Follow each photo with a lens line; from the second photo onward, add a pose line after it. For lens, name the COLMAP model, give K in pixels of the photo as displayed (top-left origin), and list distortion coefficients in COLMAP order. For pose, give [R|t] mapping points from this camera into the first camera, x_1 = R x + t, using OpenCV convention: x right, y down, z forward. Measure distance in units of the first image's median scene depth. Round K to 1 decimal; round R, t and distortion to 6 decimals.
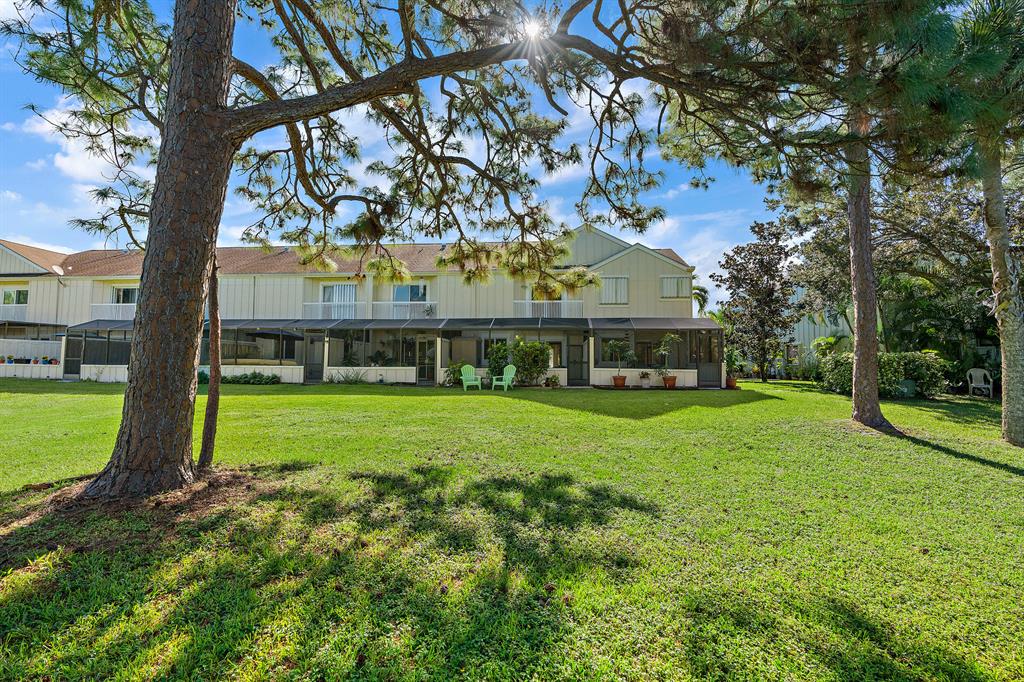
lens RADIAL K [[471.1, 0, 515.3], [0, 471.1, 343.2], [0, 0, 1]] dist [-0.000454, 0.000211]
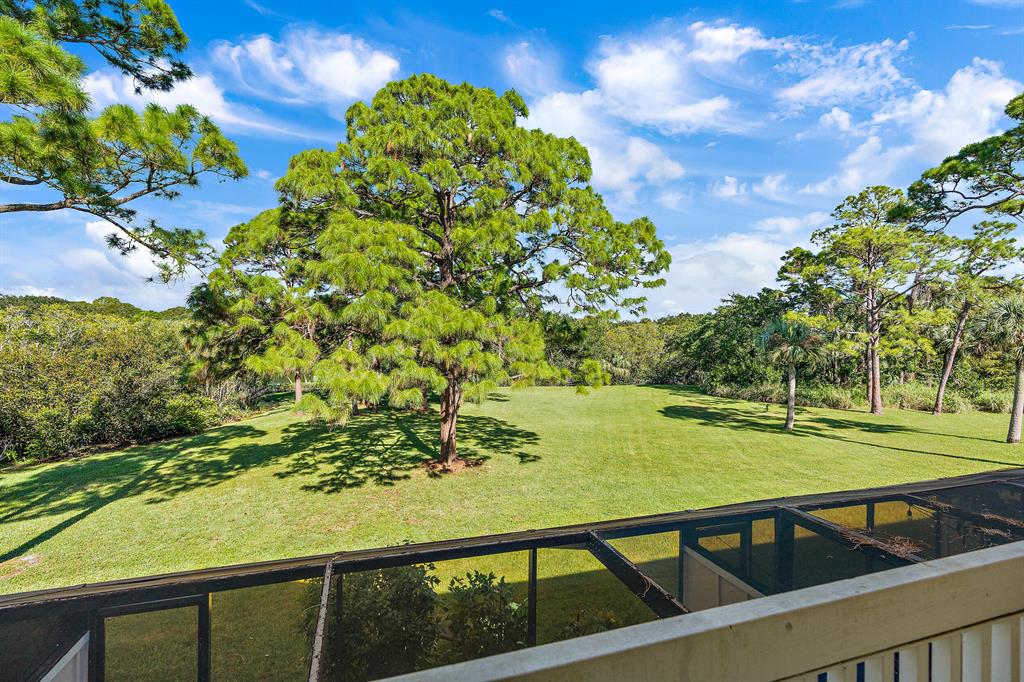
lens RADIAL K [[471.1, 0, 515.3], [0, 471.1, 343.2], [0, 0, 1]] dist [-0.000454, 0.000211]
pose [[-0.919887, -0.005450, -0.392146, 0.247590], [-0.002078, 0.999957, -0.009025, -0.665415], [0.392178, -0.007487, -0.919859, 4.955439]]
